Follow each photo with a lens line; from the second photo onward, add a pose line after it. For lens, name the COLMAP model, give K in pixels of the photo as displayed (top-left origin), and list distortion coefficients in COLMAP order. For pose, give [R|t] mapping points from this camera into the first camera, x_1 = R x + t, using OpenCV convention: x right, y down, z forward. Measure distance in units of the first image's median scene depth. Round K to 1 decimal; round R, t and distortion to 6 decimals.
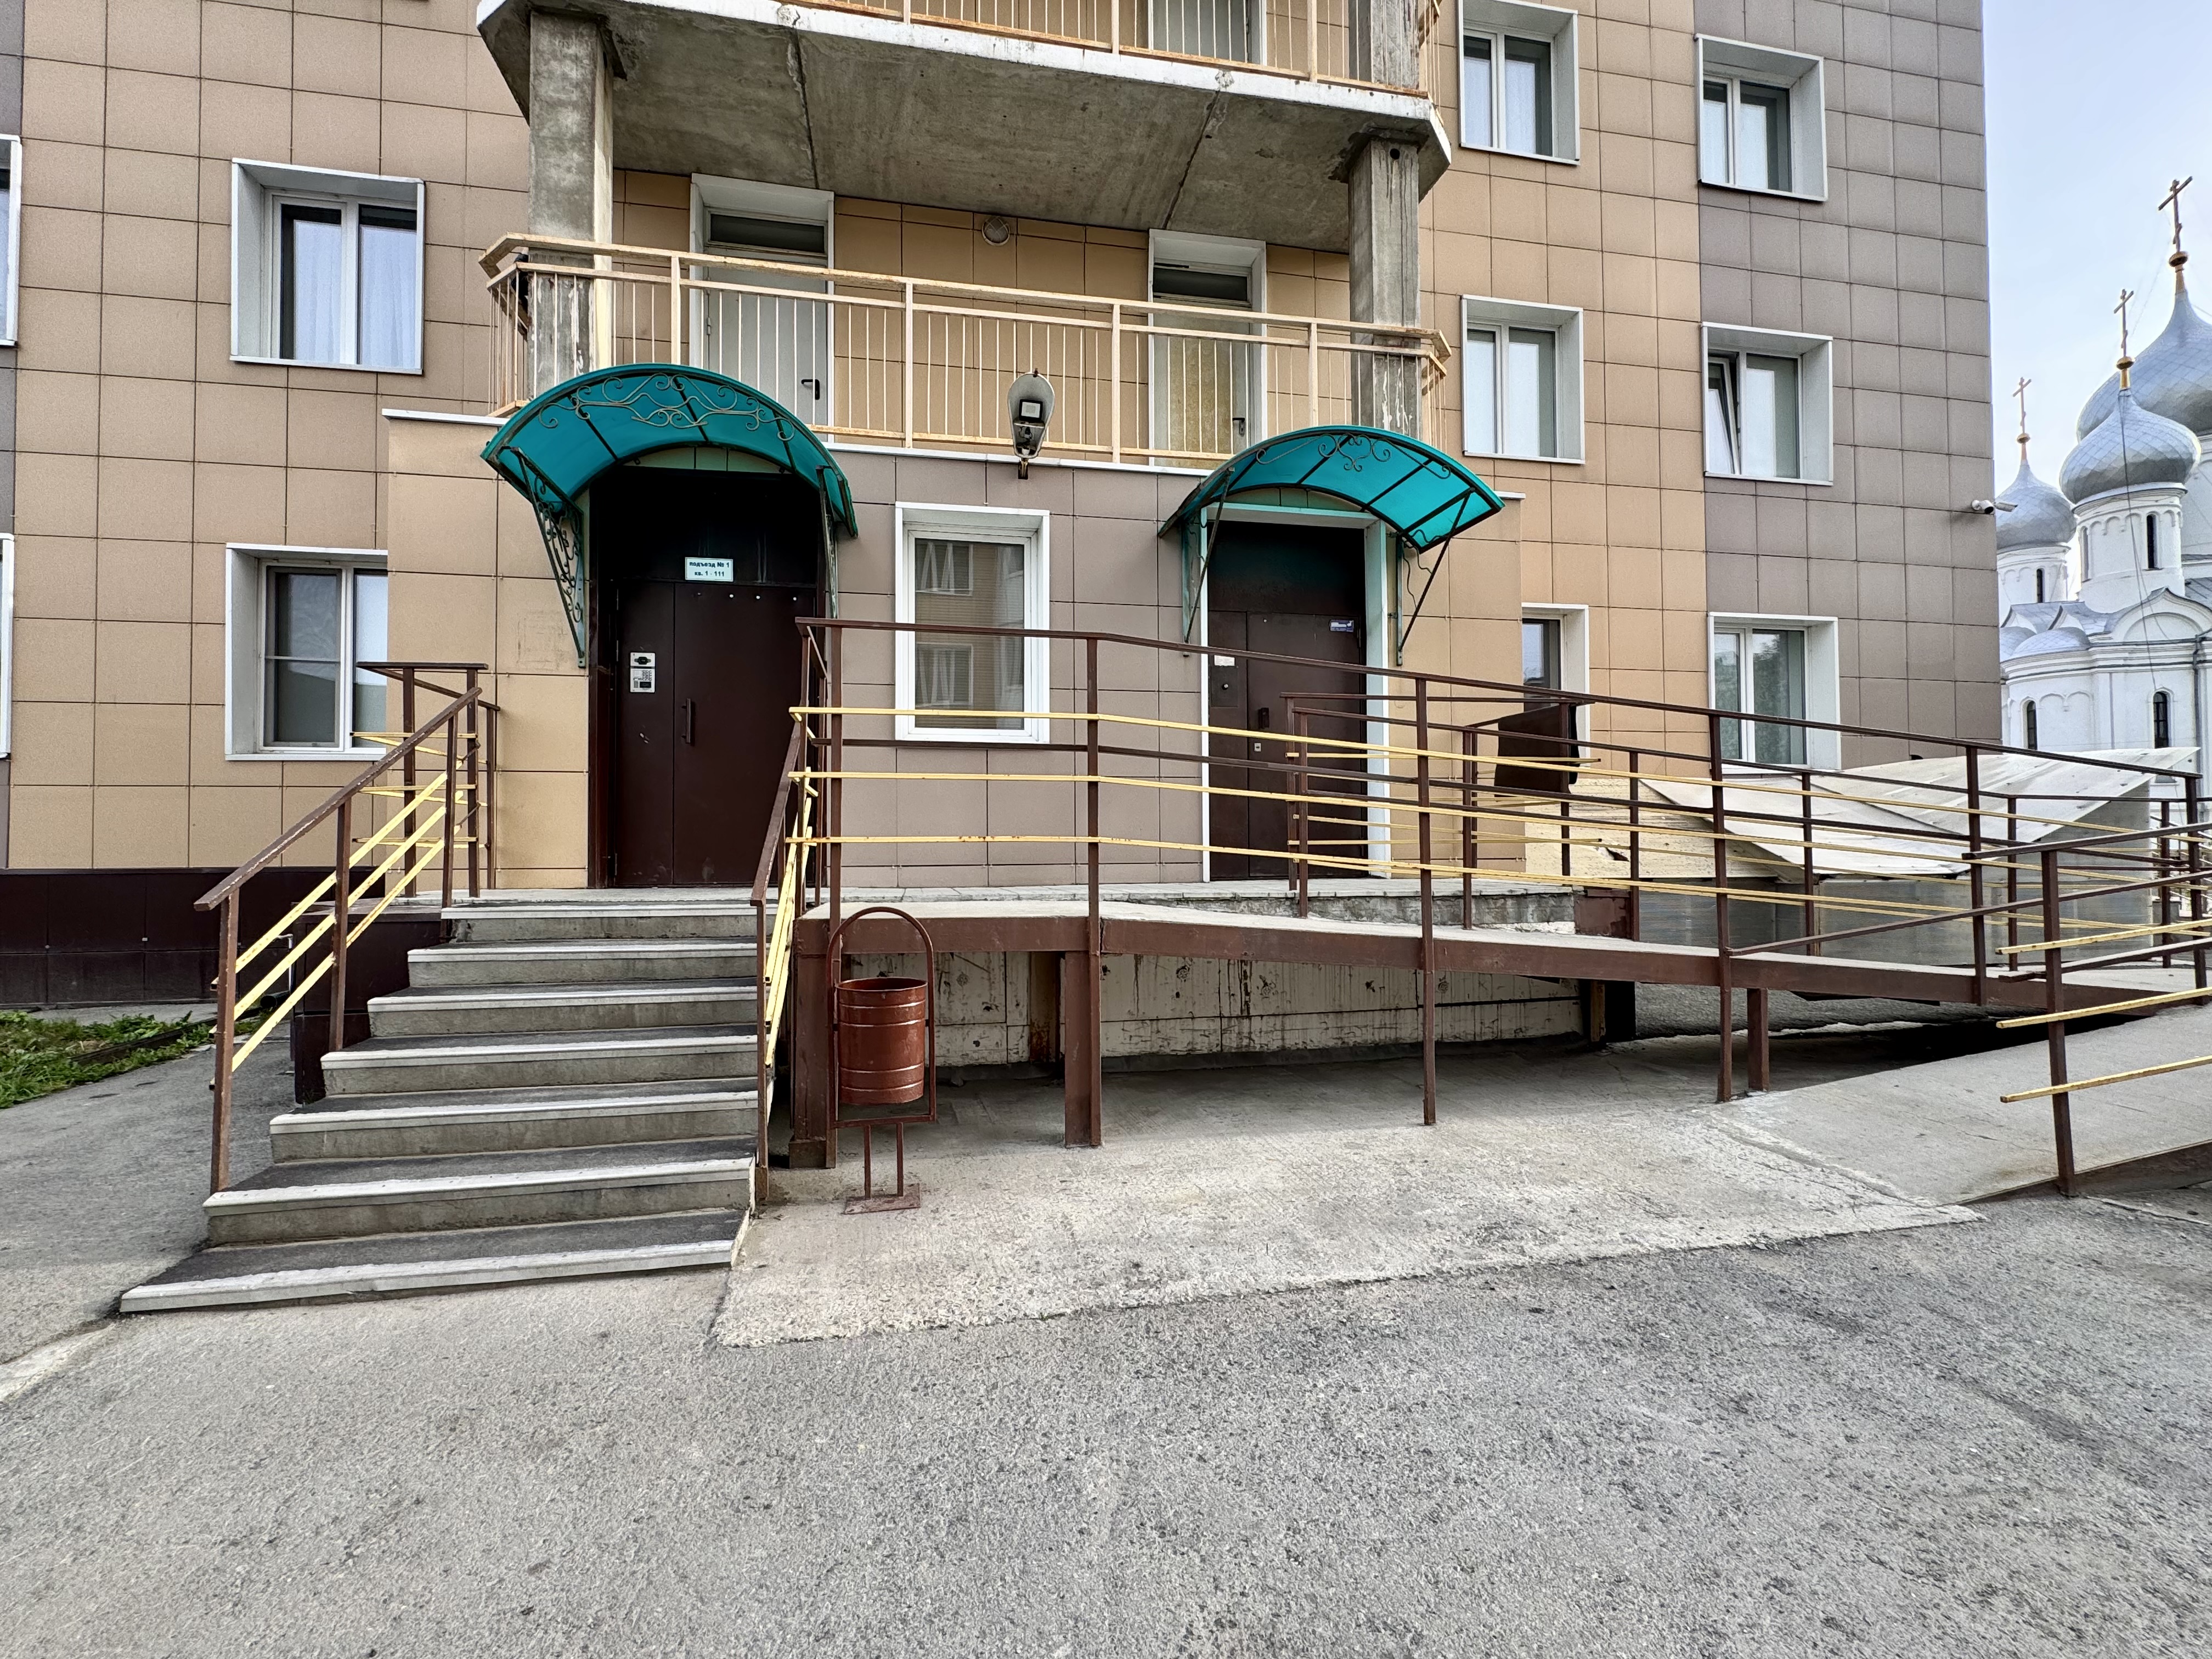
lens RADIAL K [[958.4, 0, 1102.0], [0, 958.4, 832.6], [0, 0, 1]] dist [-0.000886, -0.000016]
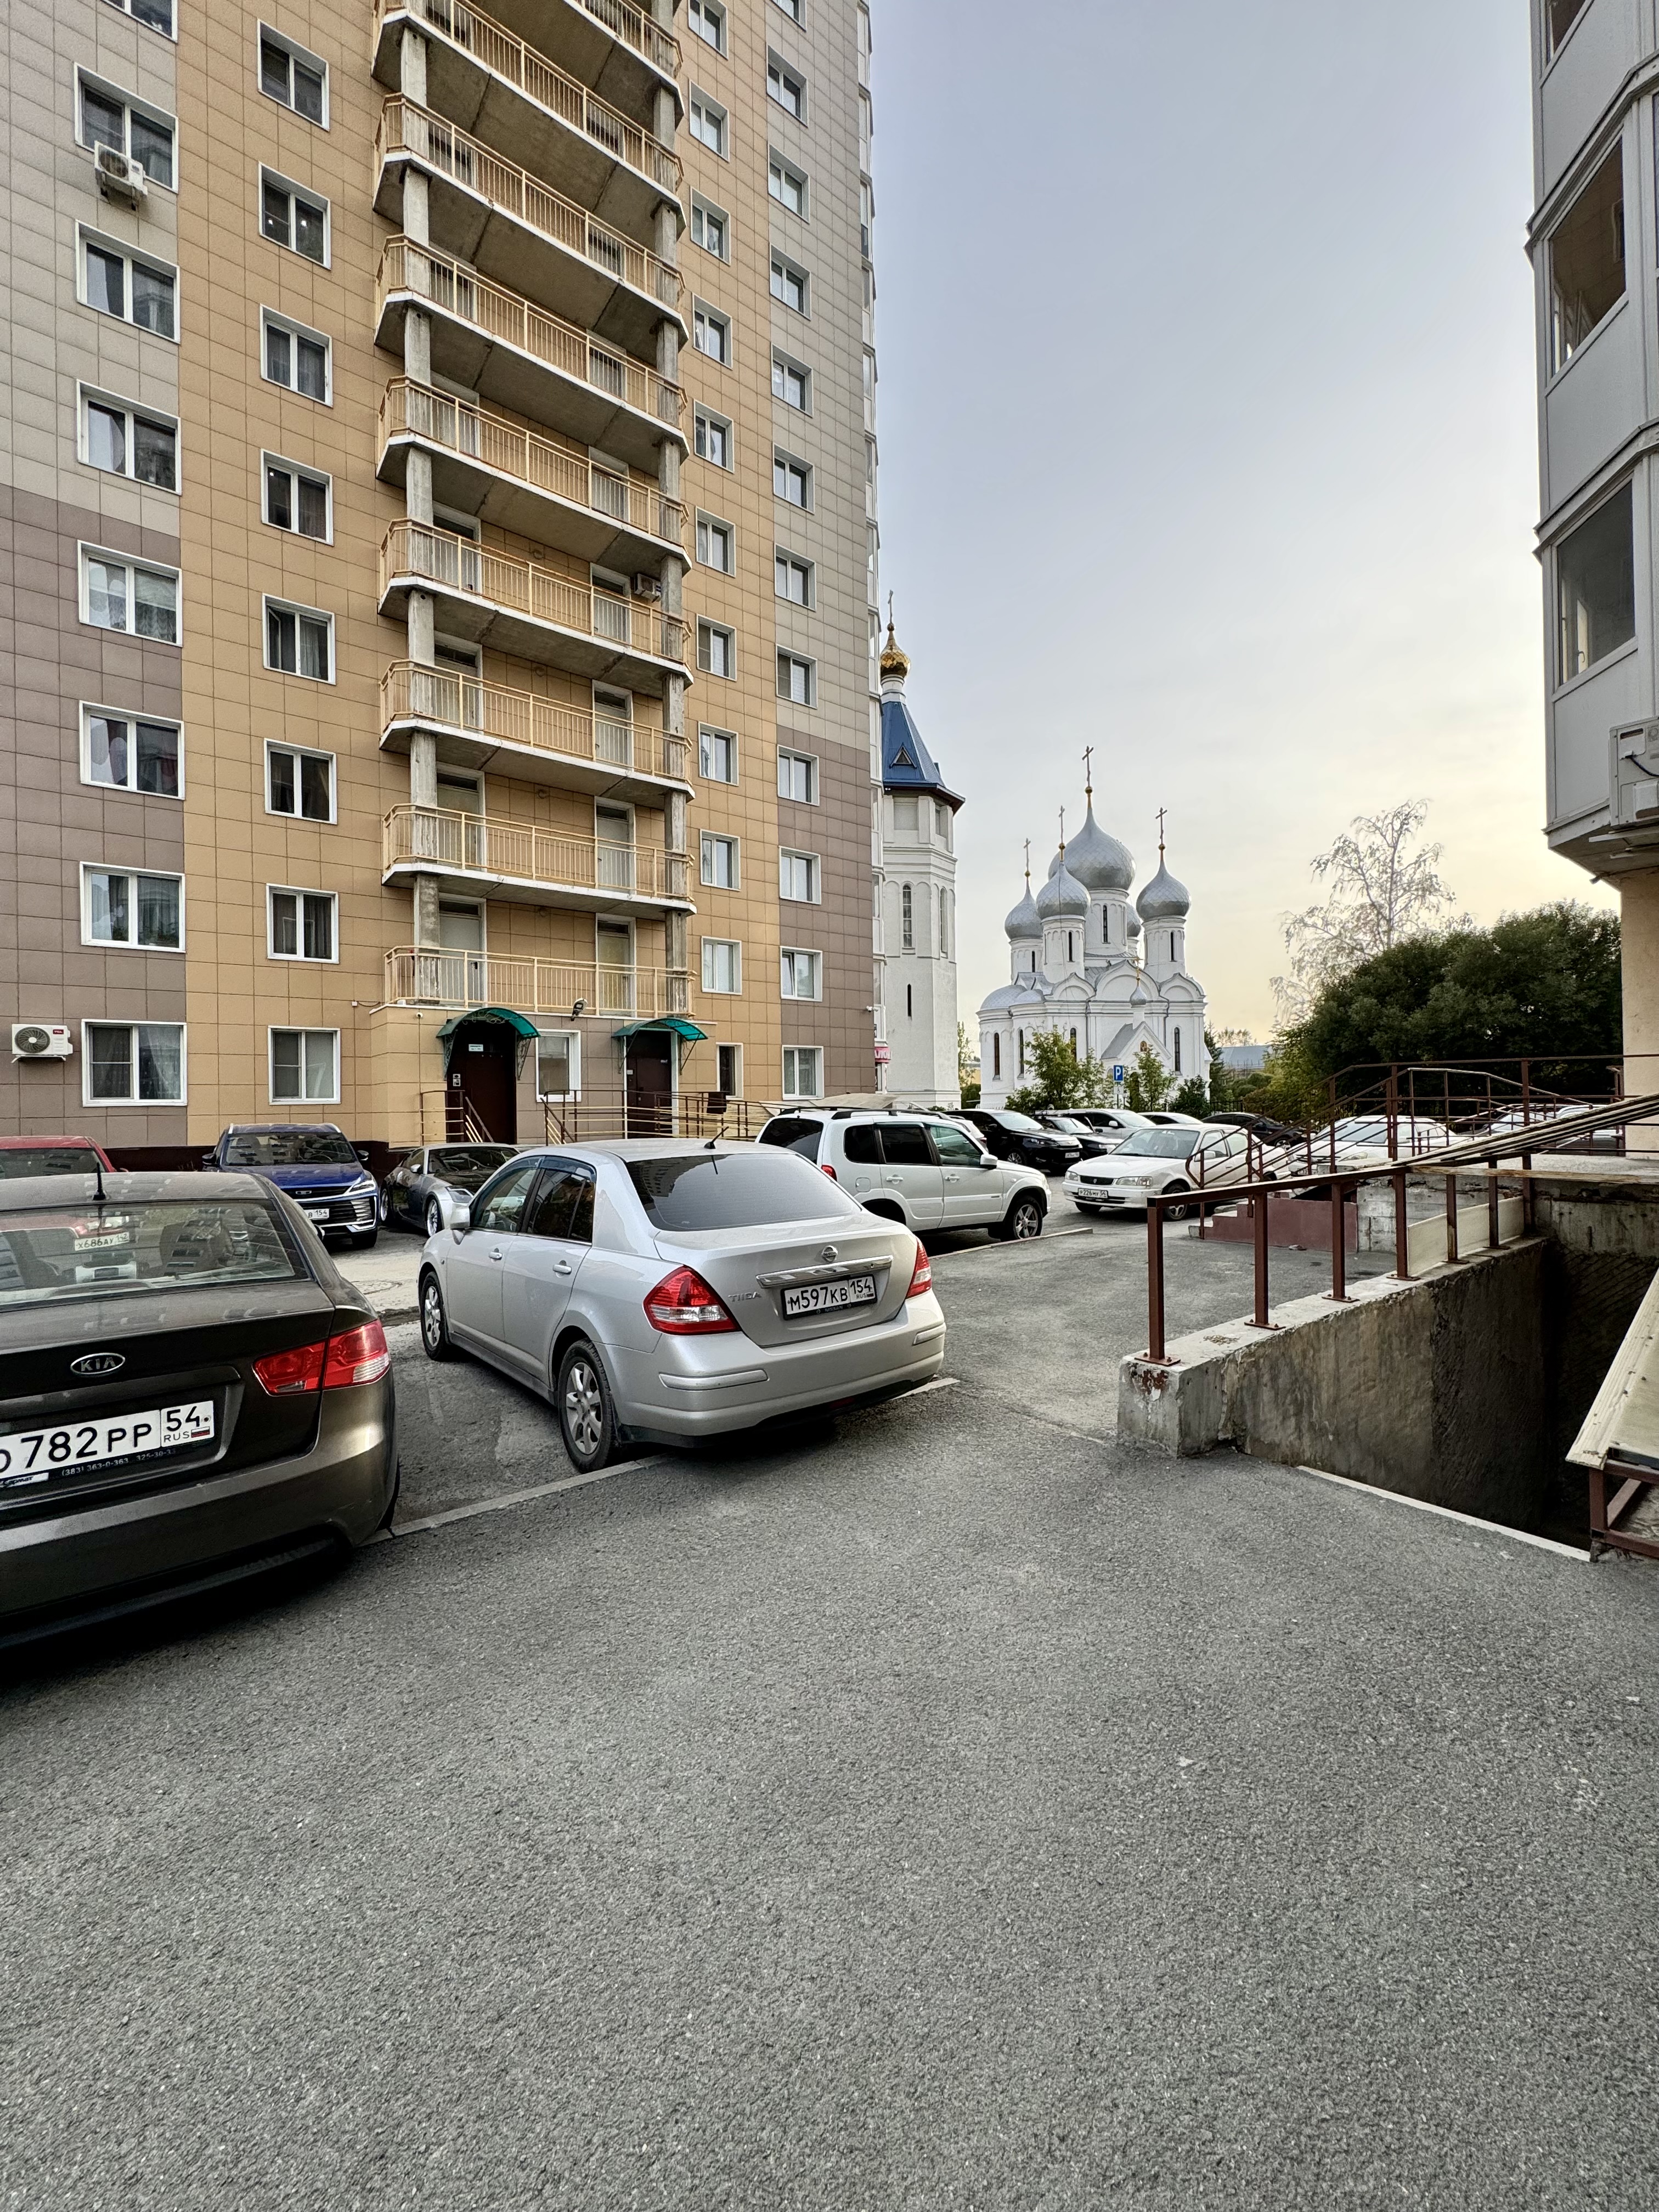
lens RADIAL K [[883.0, 0, 830.1], [0, 883.0, 1108.2], [0, 0, 1]] dist [-0.010952, 0.001623]
pose [[0.891105, -0.009056, 0.453707, -0.471615], [0.002421, 0.999882, 0.015203, -0.077547], [-0.453791, -0.012449, 0.891021, -1.497812]]
